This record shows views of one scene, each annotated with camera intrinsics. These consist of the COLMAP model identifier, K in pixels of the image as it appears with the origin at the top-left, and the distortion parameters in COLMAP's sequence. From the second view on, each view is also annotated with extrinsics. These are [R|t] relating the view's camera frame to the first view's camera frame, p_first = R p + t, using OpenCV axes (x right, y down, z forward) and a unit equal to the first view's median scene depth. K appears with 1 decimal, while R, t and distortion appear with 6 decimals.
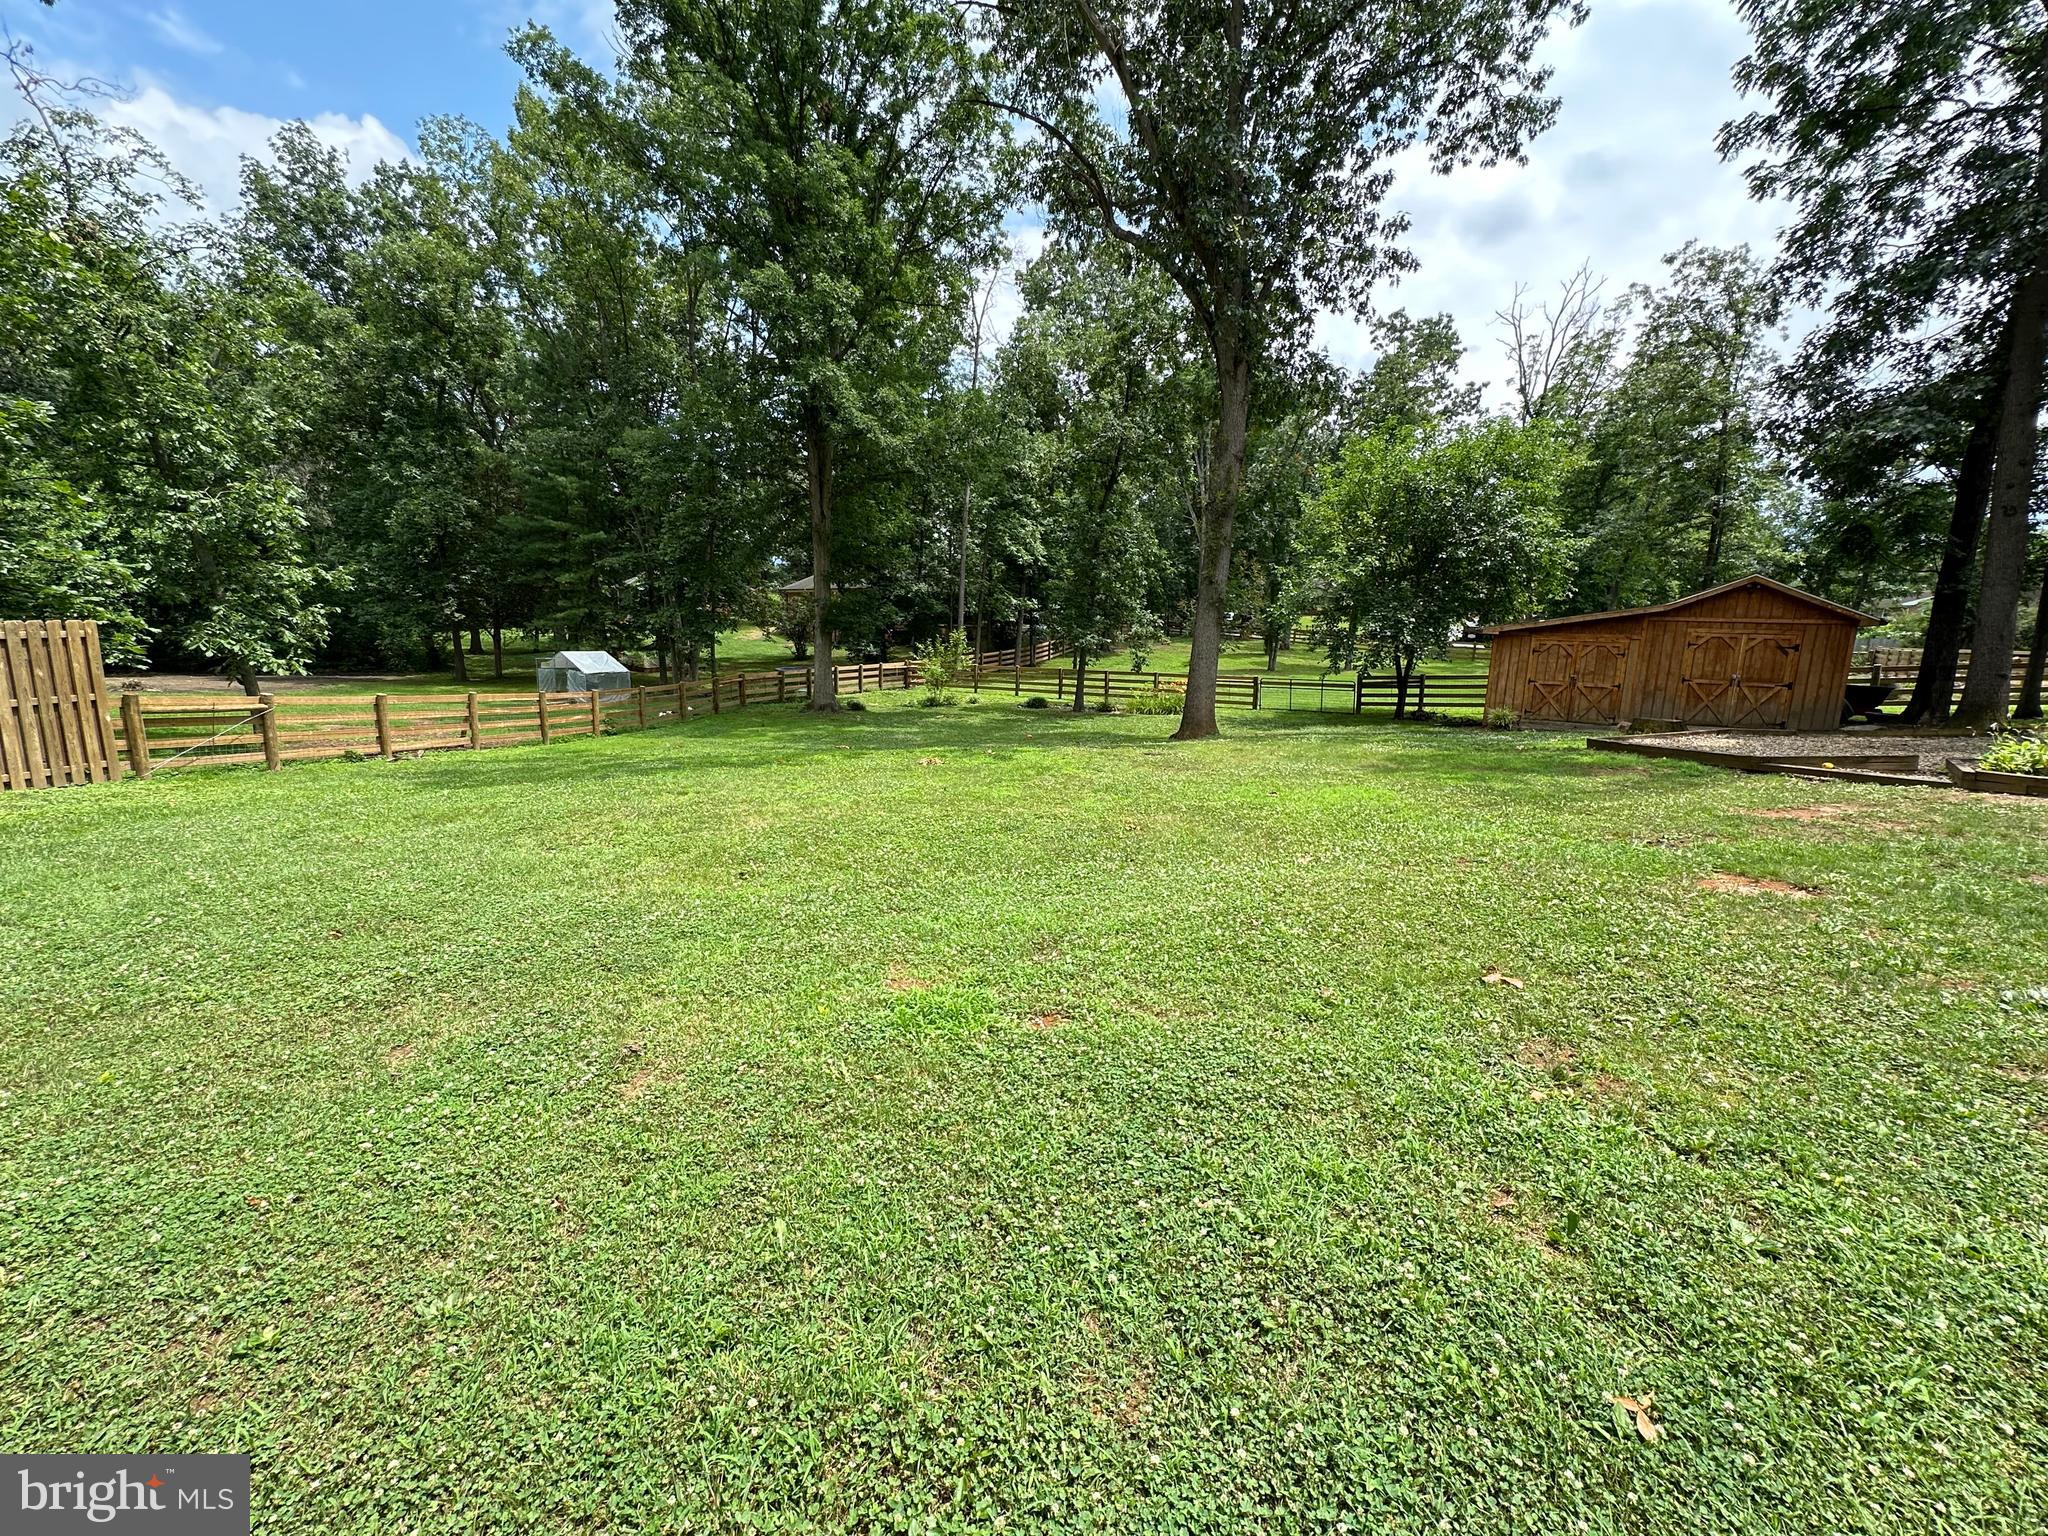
lens RADIAL K [[811.3, 0, 1024.0], [0, 811.3, 768.0], [0, 0, 1]] dist [-0.000950, 0.000026]
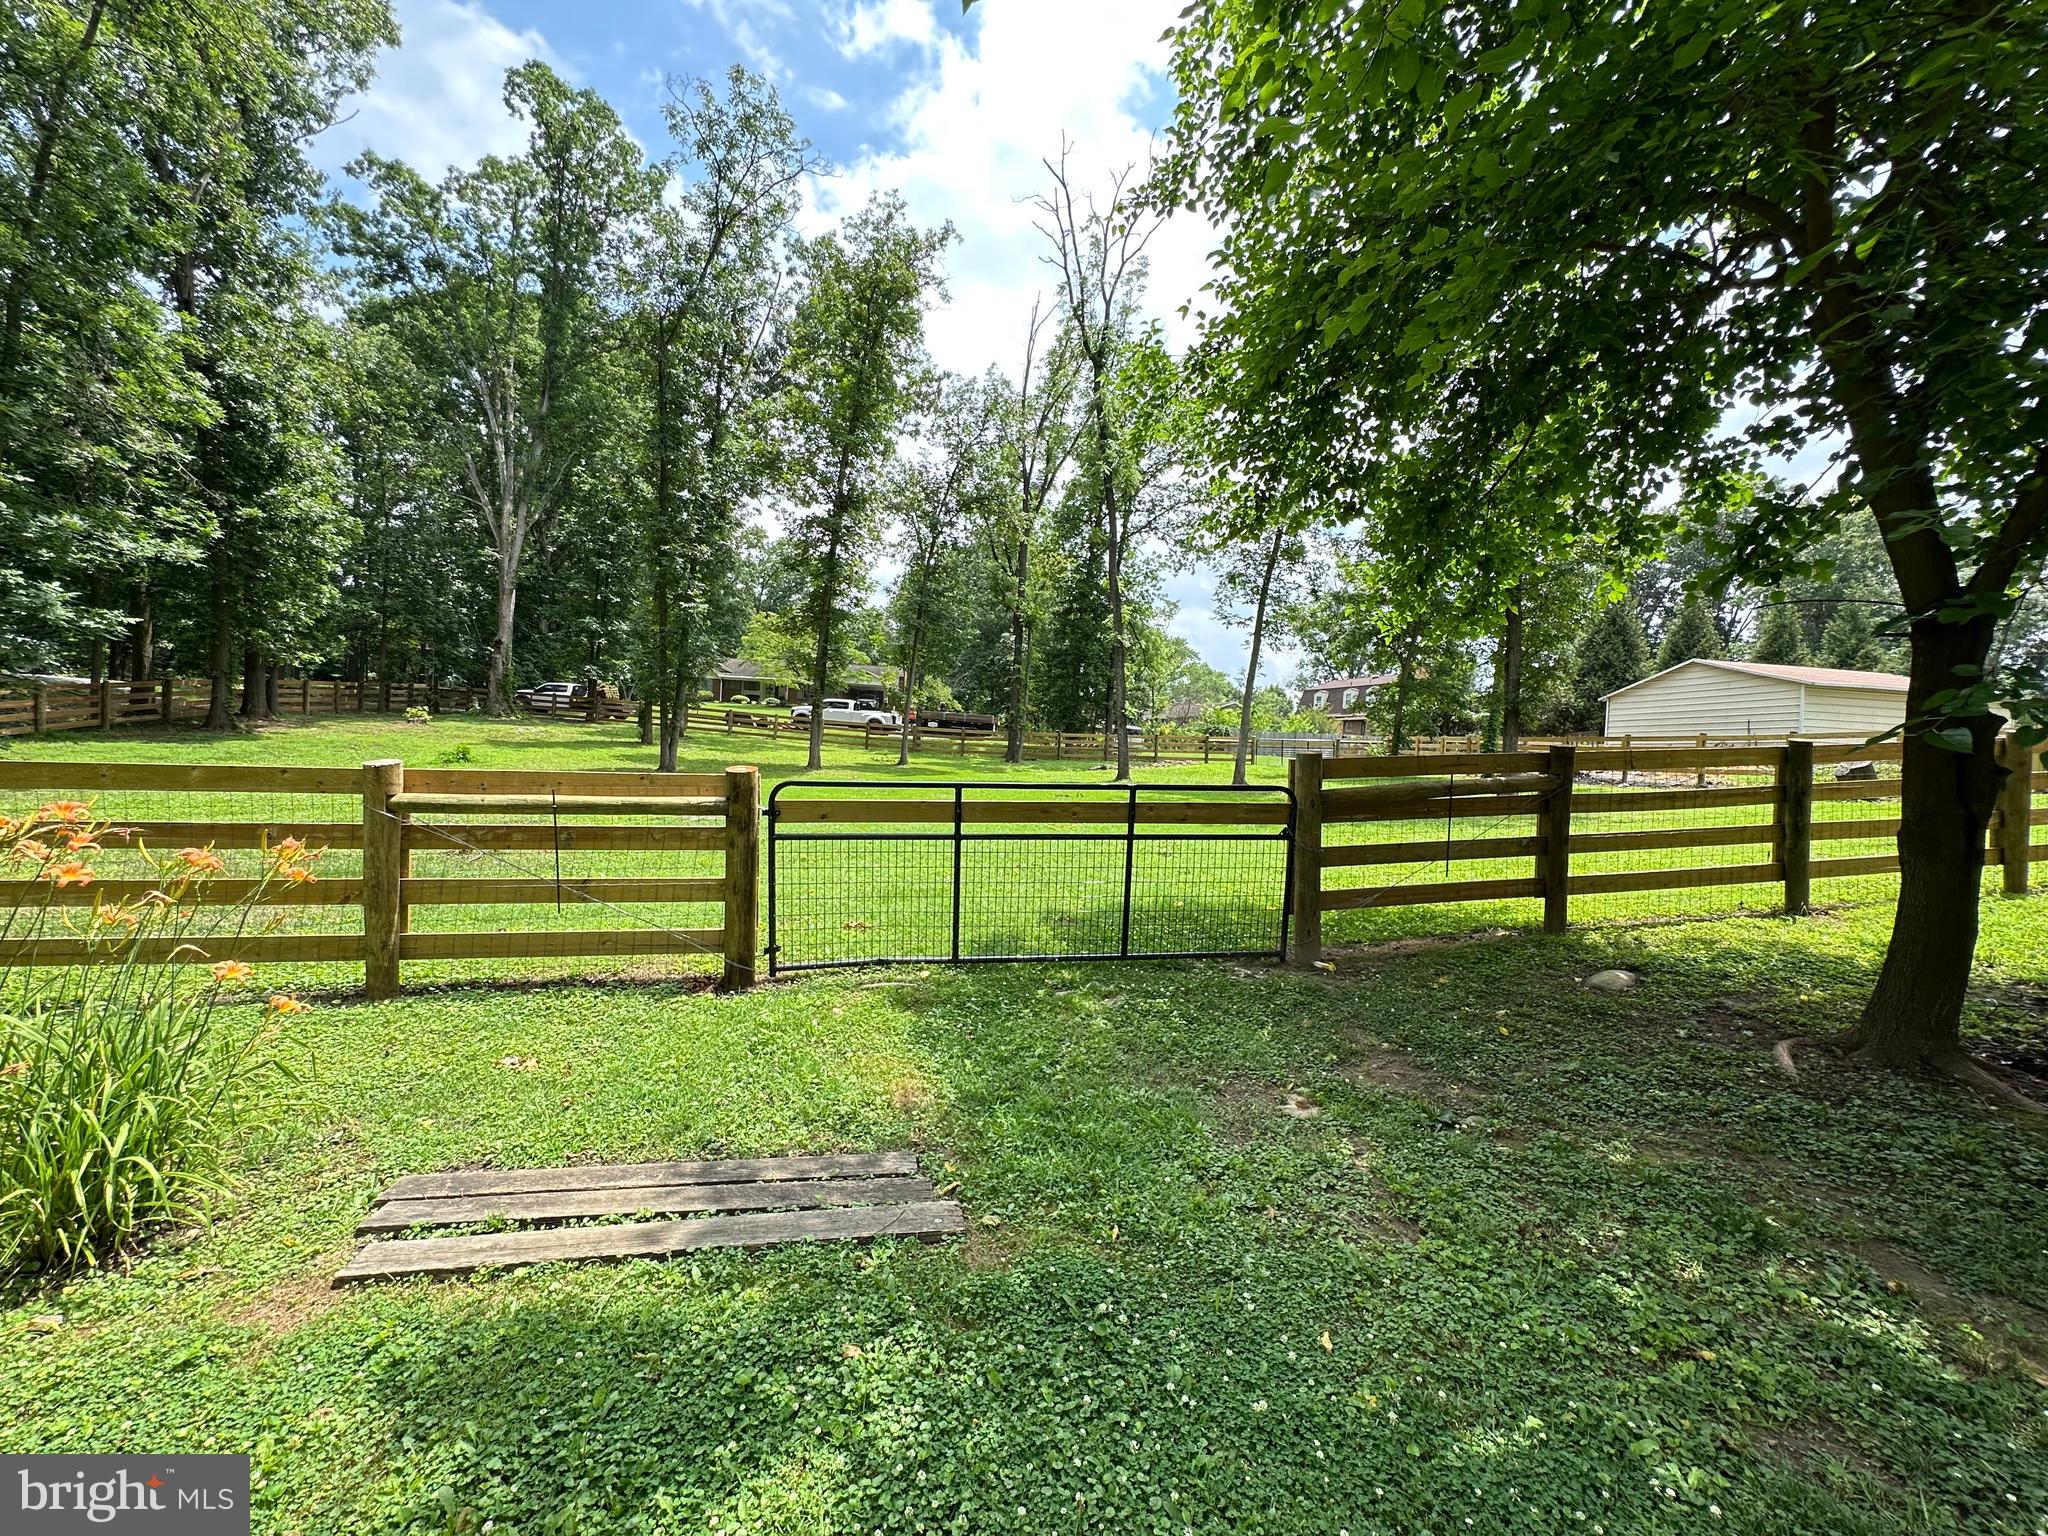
lens RADIAL K [[811.3, 0, 1024.0], [0, 811.3, 768.0], [0, 0, 1]] dist [-0.000950, 0.000026]
pose [[0.727607, -0.006554, 0.685963, 0.241658], [0.097911, 0.990709, -0.094389, -0.103377], [-0.678971, 0.135841, 0.721489, 0.940245]]
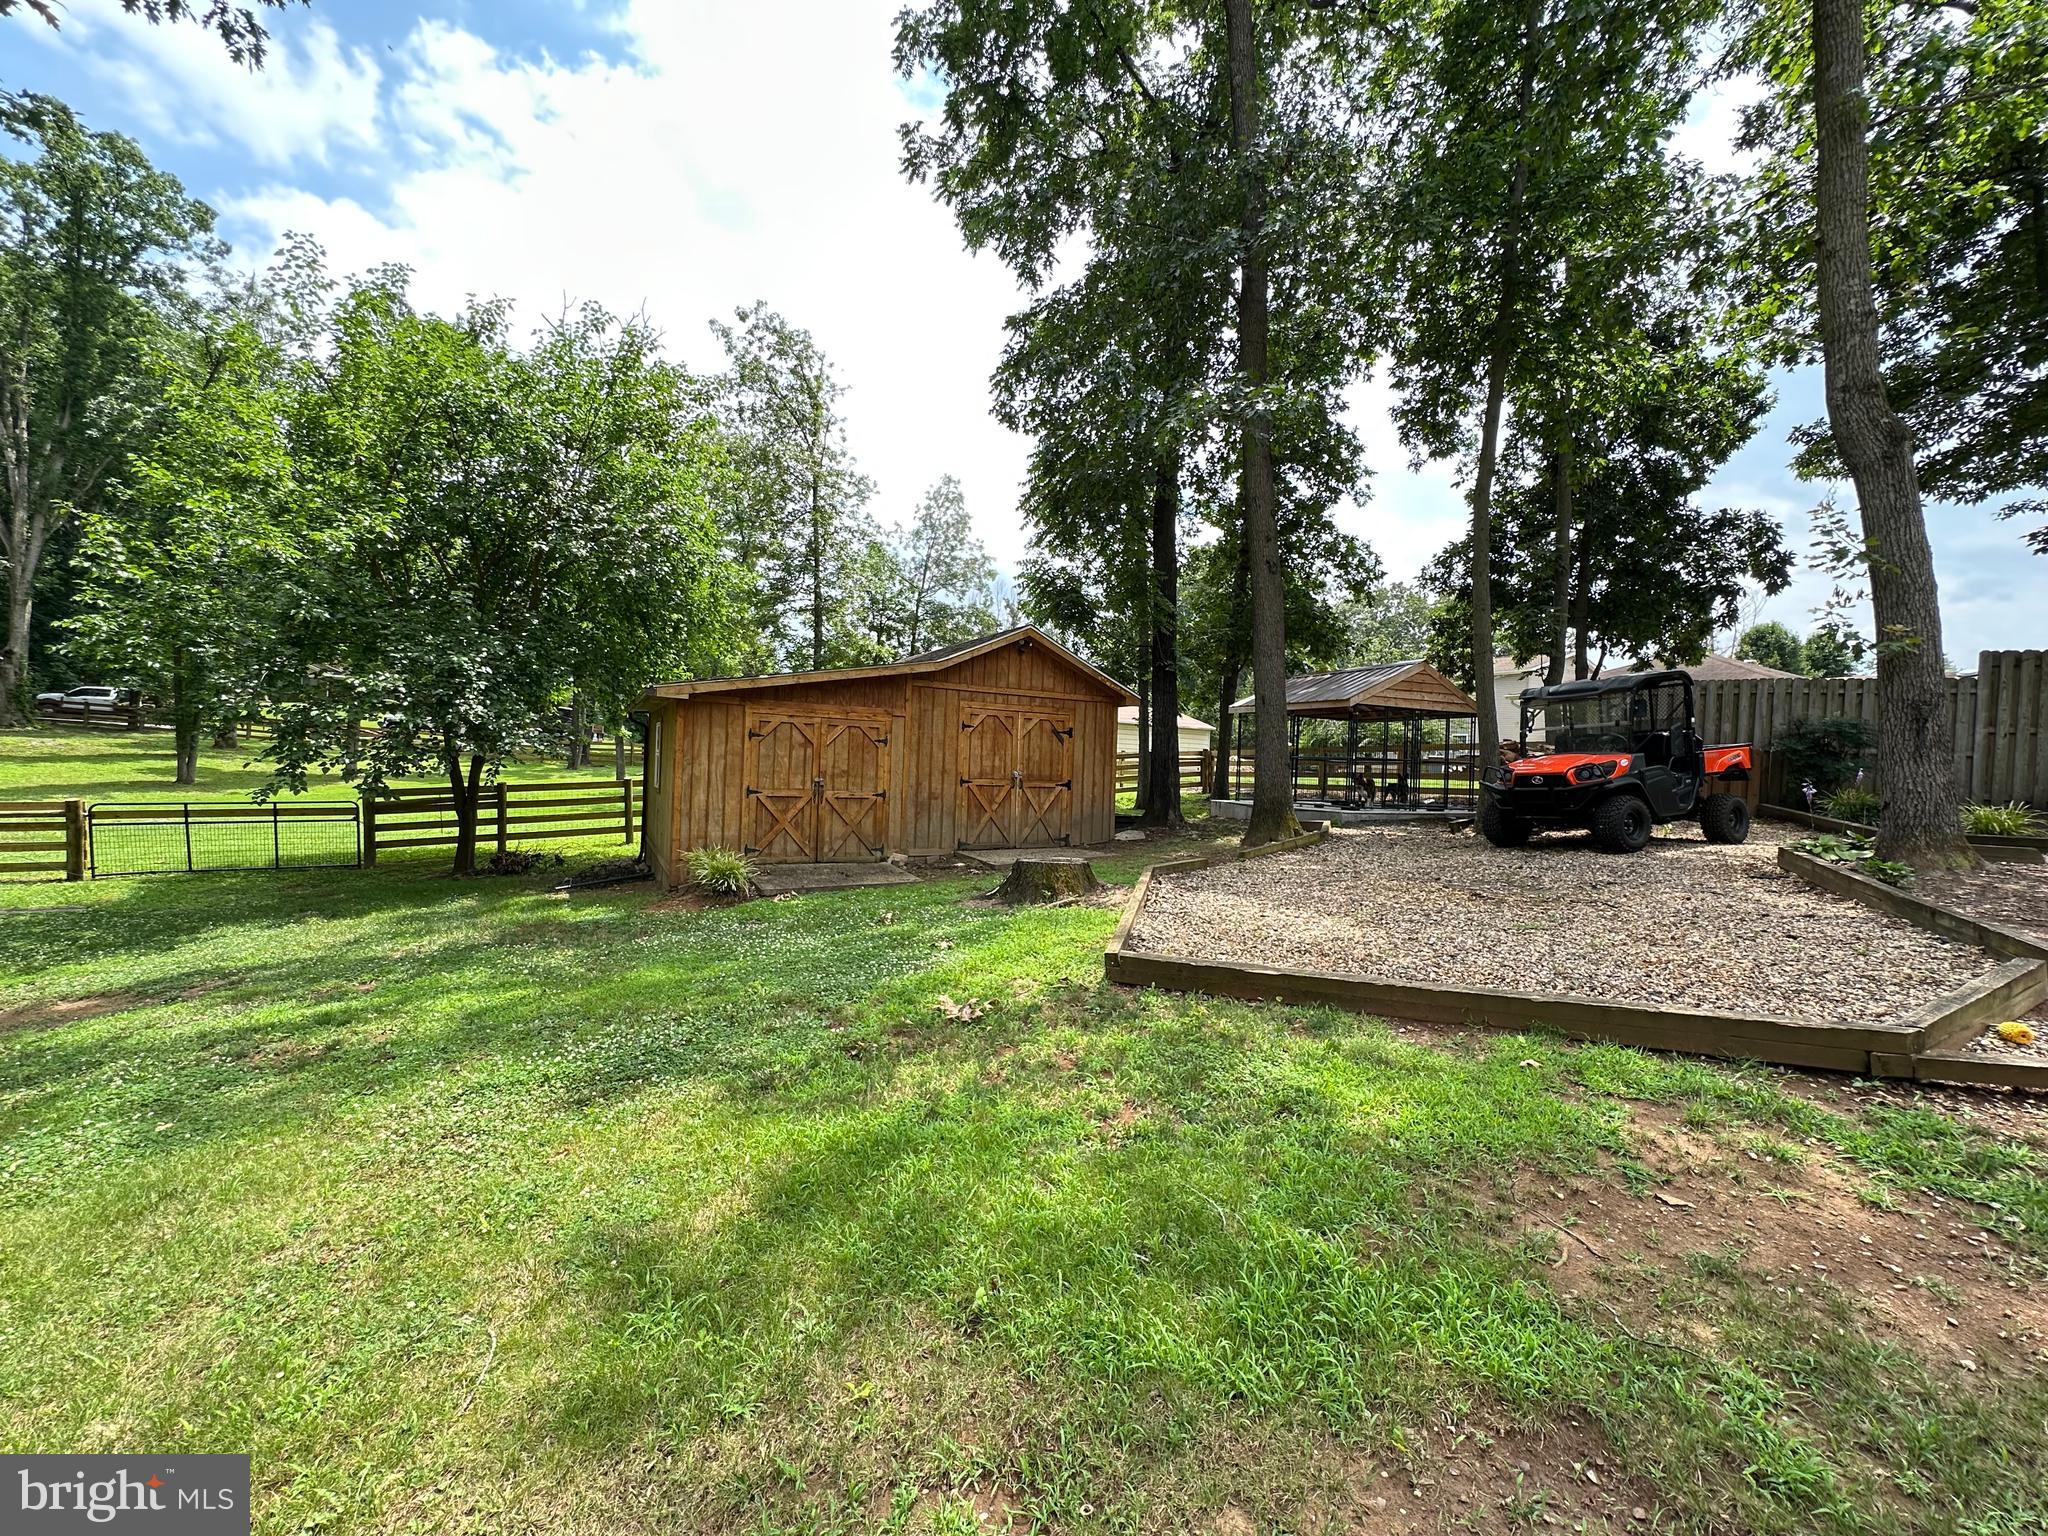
lens RADIAL K [[811.3, 0, 1024.0], [0, 811.3, 768.0], [0, 0, 1]] dist [-0.000950, 0.000026]
pose [[0.487796, -0.017408, 0.872784, 0.178735], [0.126950, 0.990587, -0.051195, -0.051107], [-0.863677, 0.135773, 0.485415, 0.413960]]
